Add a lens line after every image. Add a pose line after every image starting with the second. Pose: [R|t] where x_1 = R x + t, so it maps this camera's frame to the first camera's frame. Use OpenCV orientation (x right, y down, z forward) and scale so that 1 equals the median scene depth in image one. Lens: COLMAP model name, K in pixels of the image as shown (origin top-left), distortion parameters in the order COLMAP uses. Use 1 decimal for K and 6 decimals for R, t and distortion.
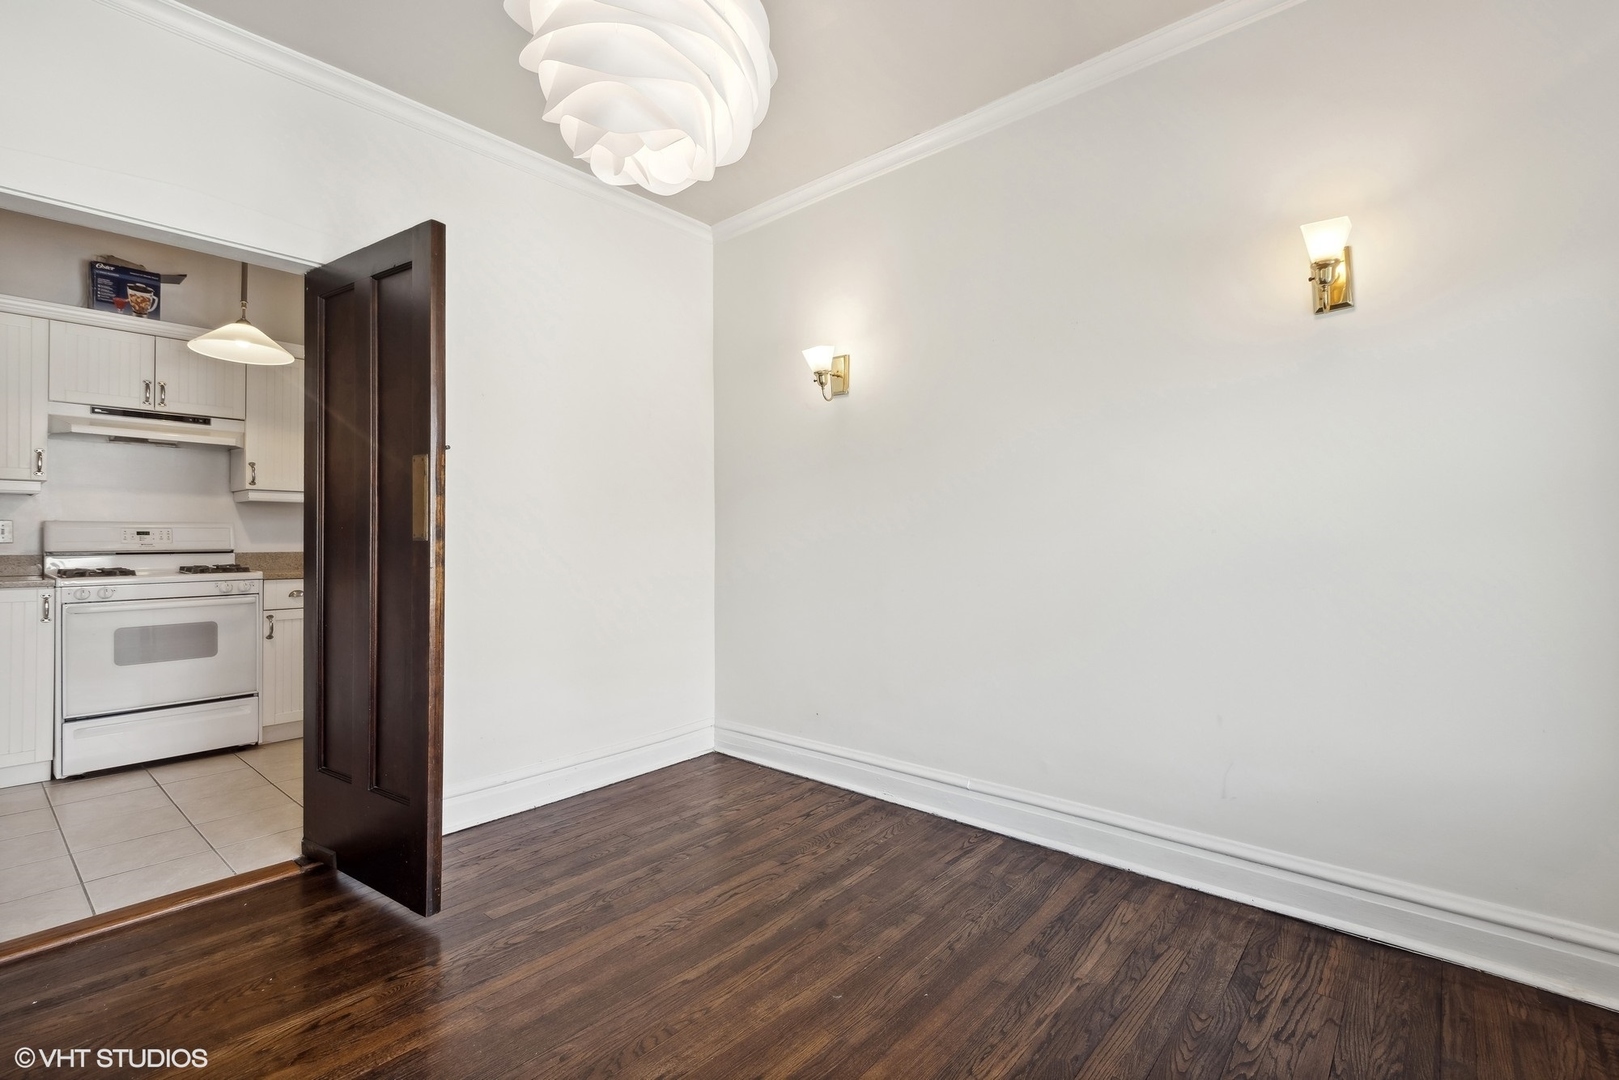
lens RADIAL K [[769.9, 0, 796.5], [0, 769.9, 526.5], [0, 0, 1]] dist [0.033247, -0.009289]
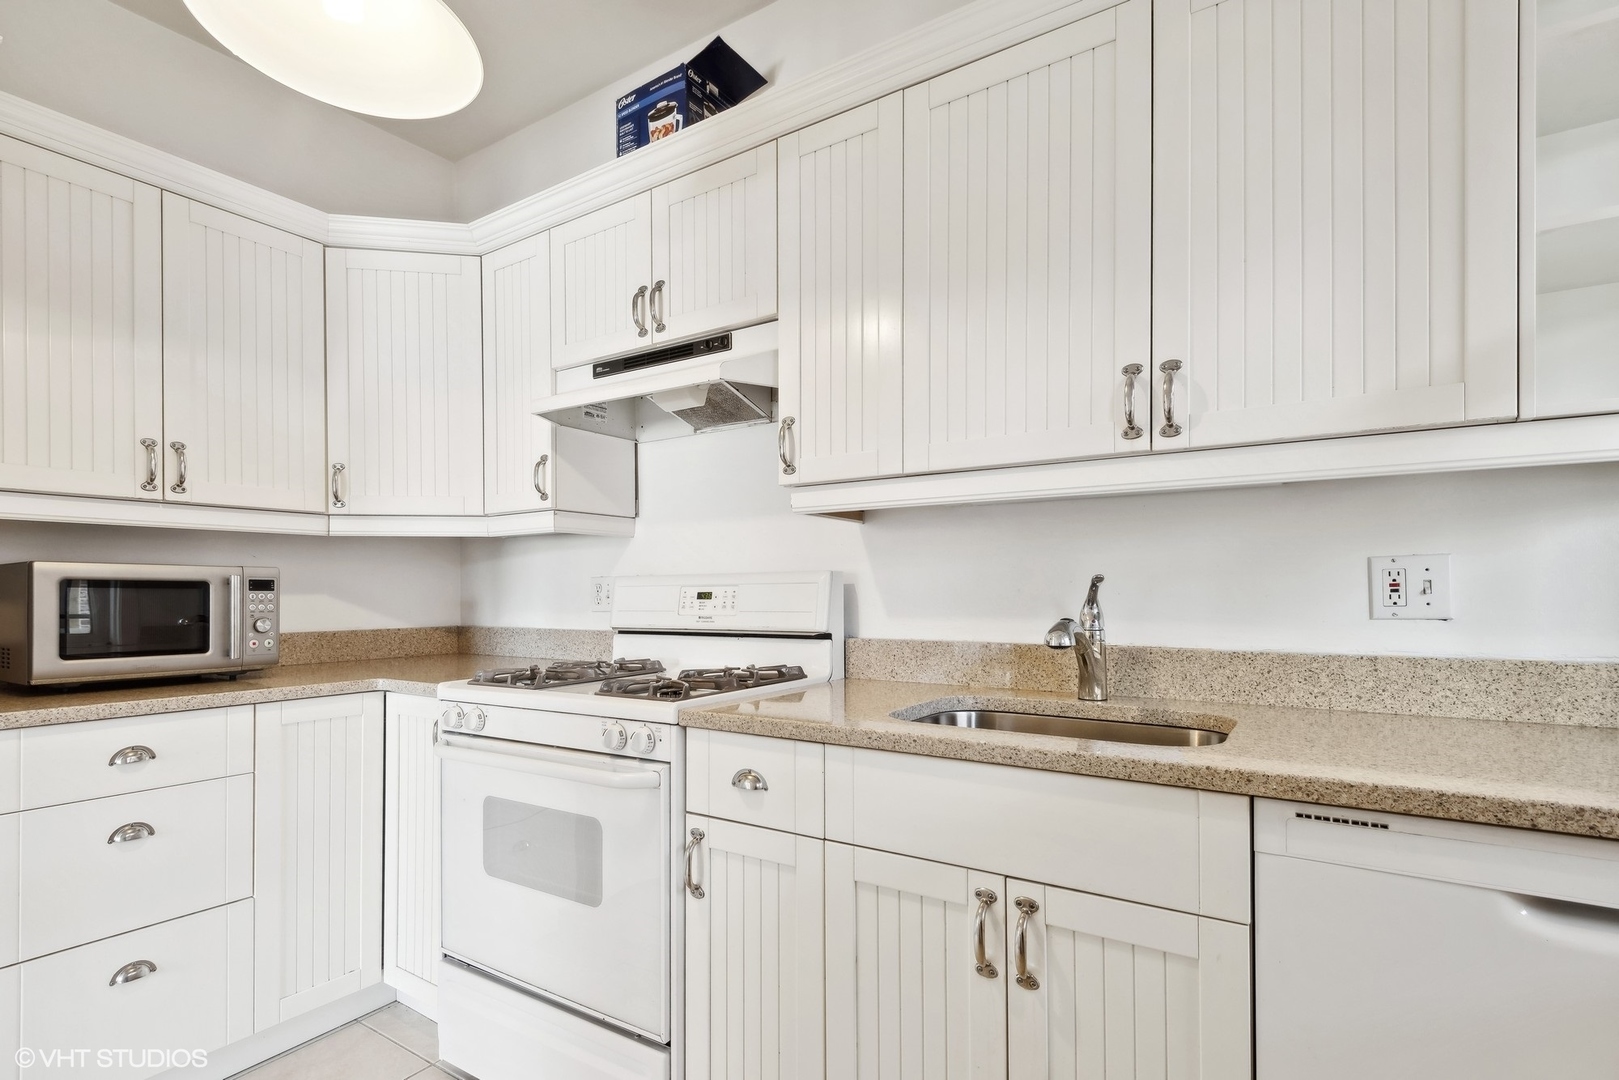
lens RADIAL K [[769.9, 0, 791.0], [0, 769.9, 595.2], [0, 0, 1]] dist [0.033247, -0.009289]
pose [[0.131285, -0.000178, -0.991345, -0.331019], [0.016449, 0.999863, 0.001998, 0.008352], [0.991208, -0.016569, 0.131270, 1.020977]]
